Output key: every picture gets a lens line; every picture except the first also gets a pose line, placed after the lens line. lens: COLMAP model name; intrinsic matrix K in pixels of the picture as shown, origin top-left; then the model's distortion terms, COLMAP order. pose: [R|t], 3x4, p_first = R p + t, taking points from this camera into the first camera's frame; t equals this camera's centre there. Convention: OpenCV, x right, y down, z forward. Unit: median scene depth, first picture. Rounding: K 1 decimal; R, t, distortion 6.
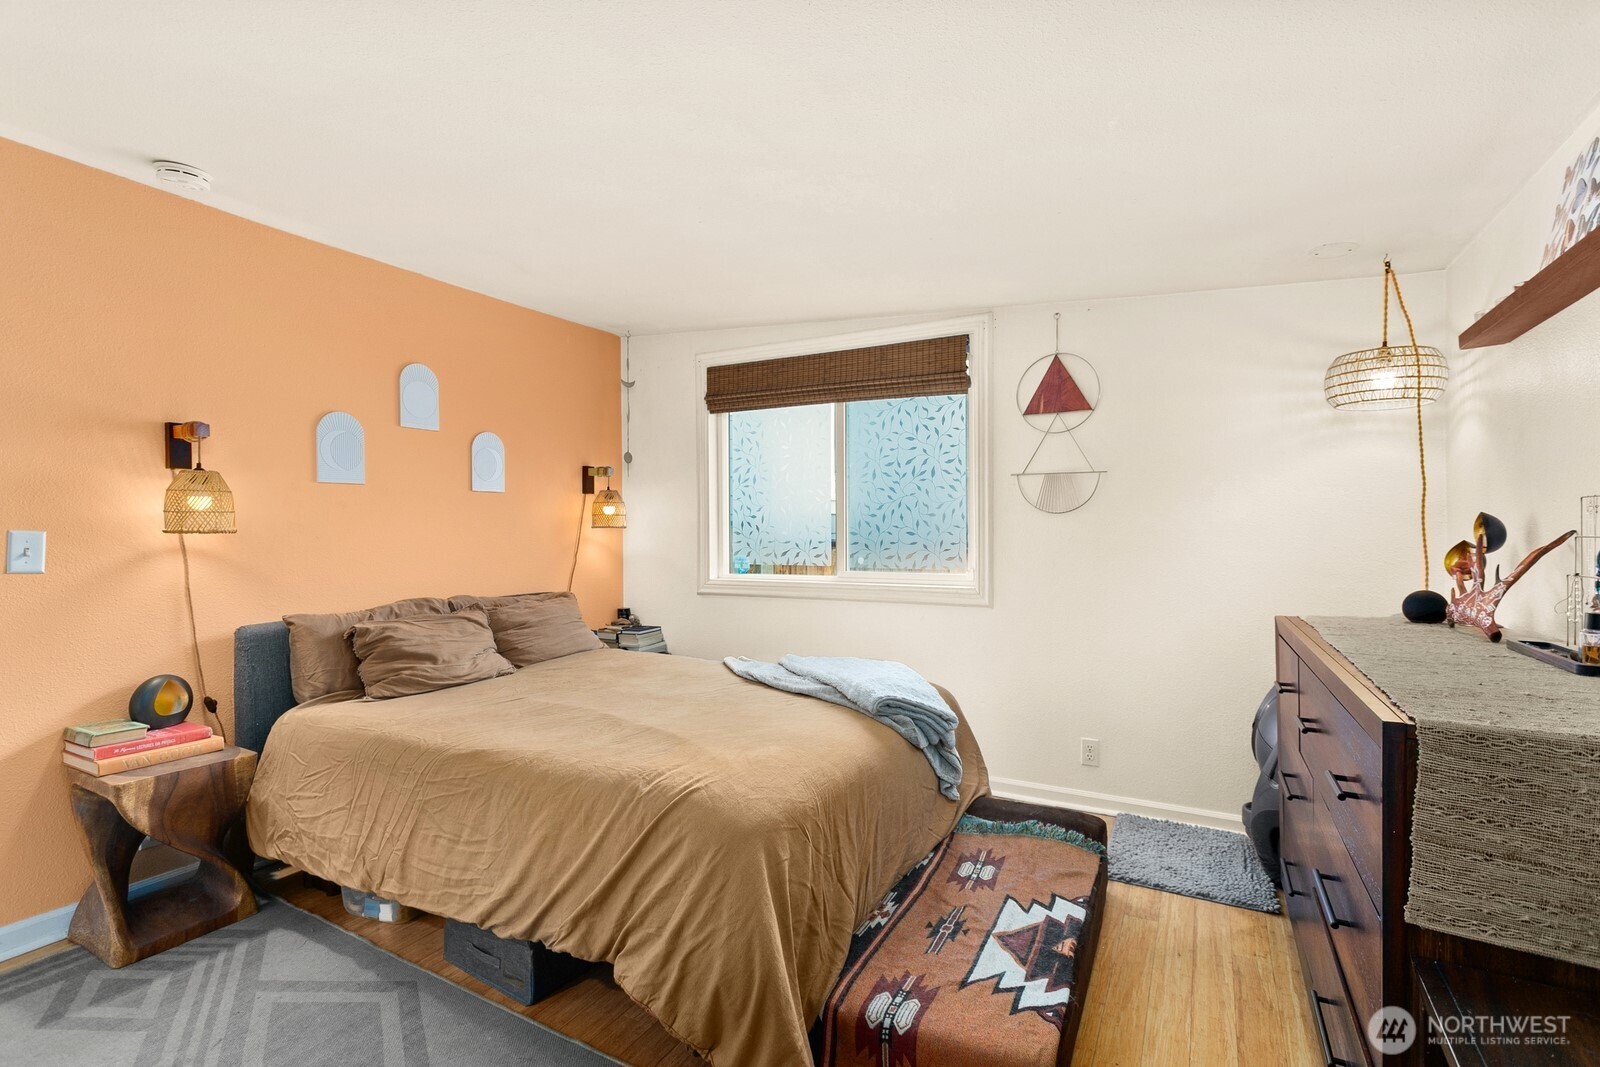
lens RADIAL K [[753.6, 0, 806.3], [0, 753.6, 534.9], [0, 0, 1]] dist [-0.001150, 0.004557]
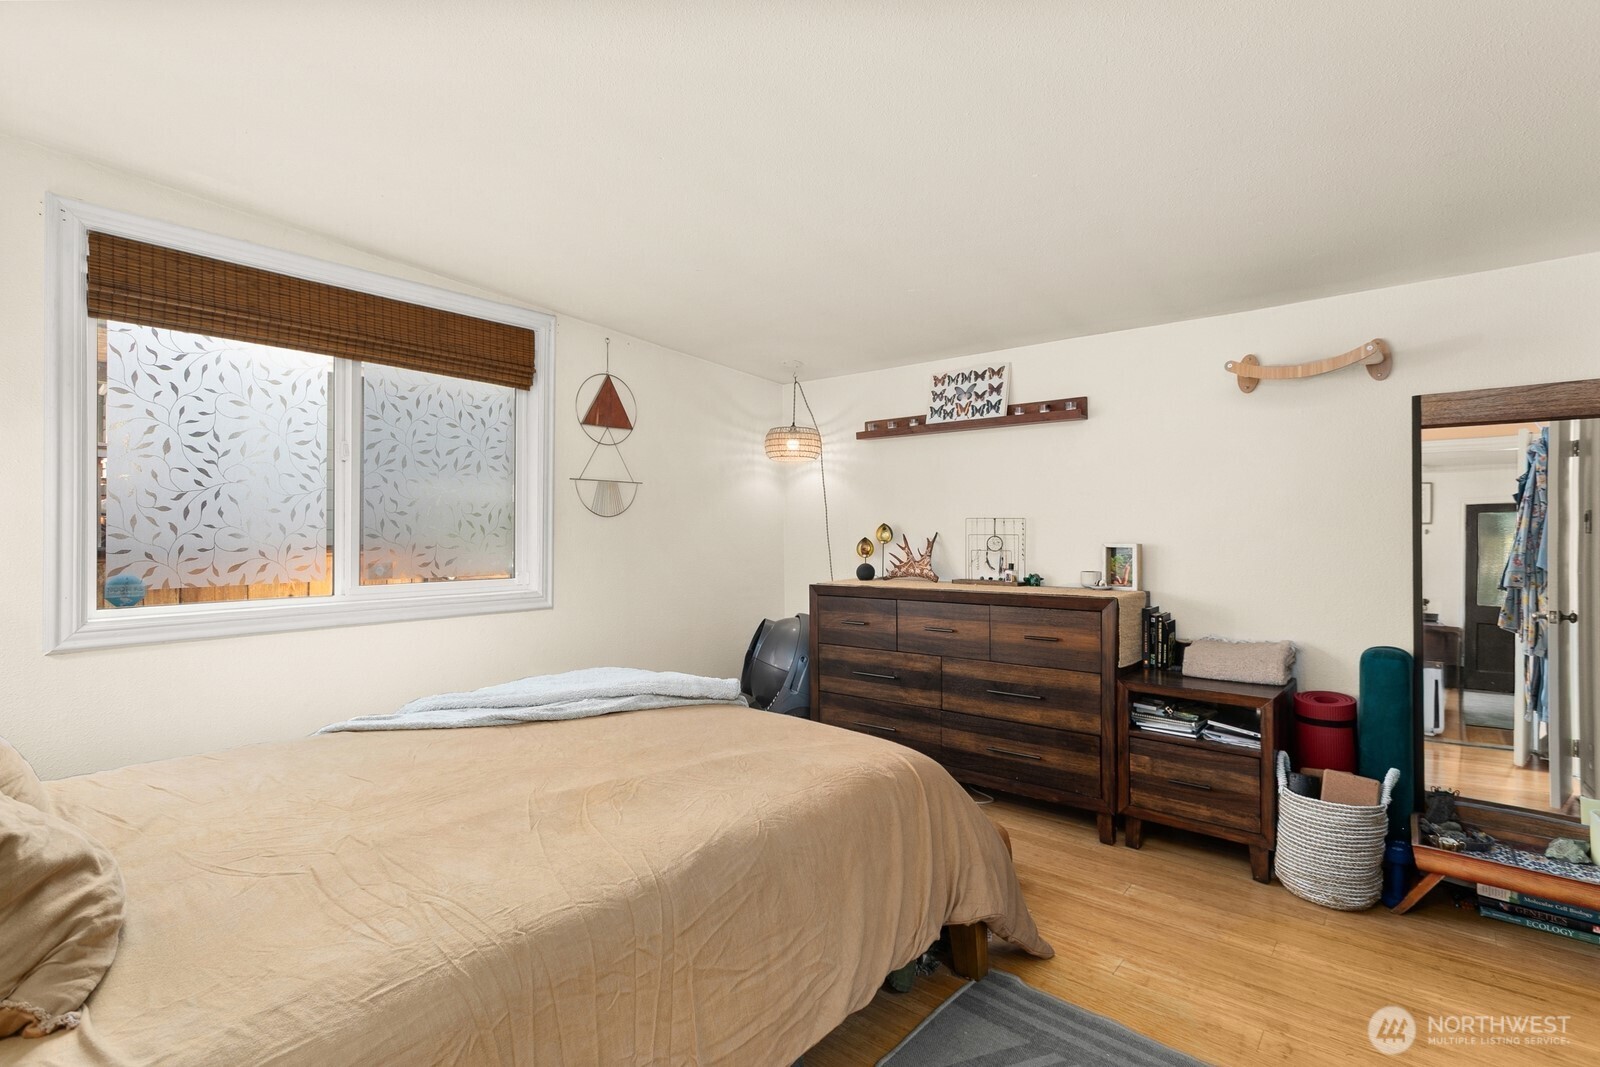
lens RADIAL K [[753.6, 0, 803.9], [0, 753.6, 529.4], [0, 0, 1]] dist [-0.001150, 0.004557]
pose [[0.195757, 0.001845, 0.980651, -0.628468], [0.001403, 0.999997, -0.002162, -0.006732], [-0.980651, 0.001799, 0.195754, 0.441047]]
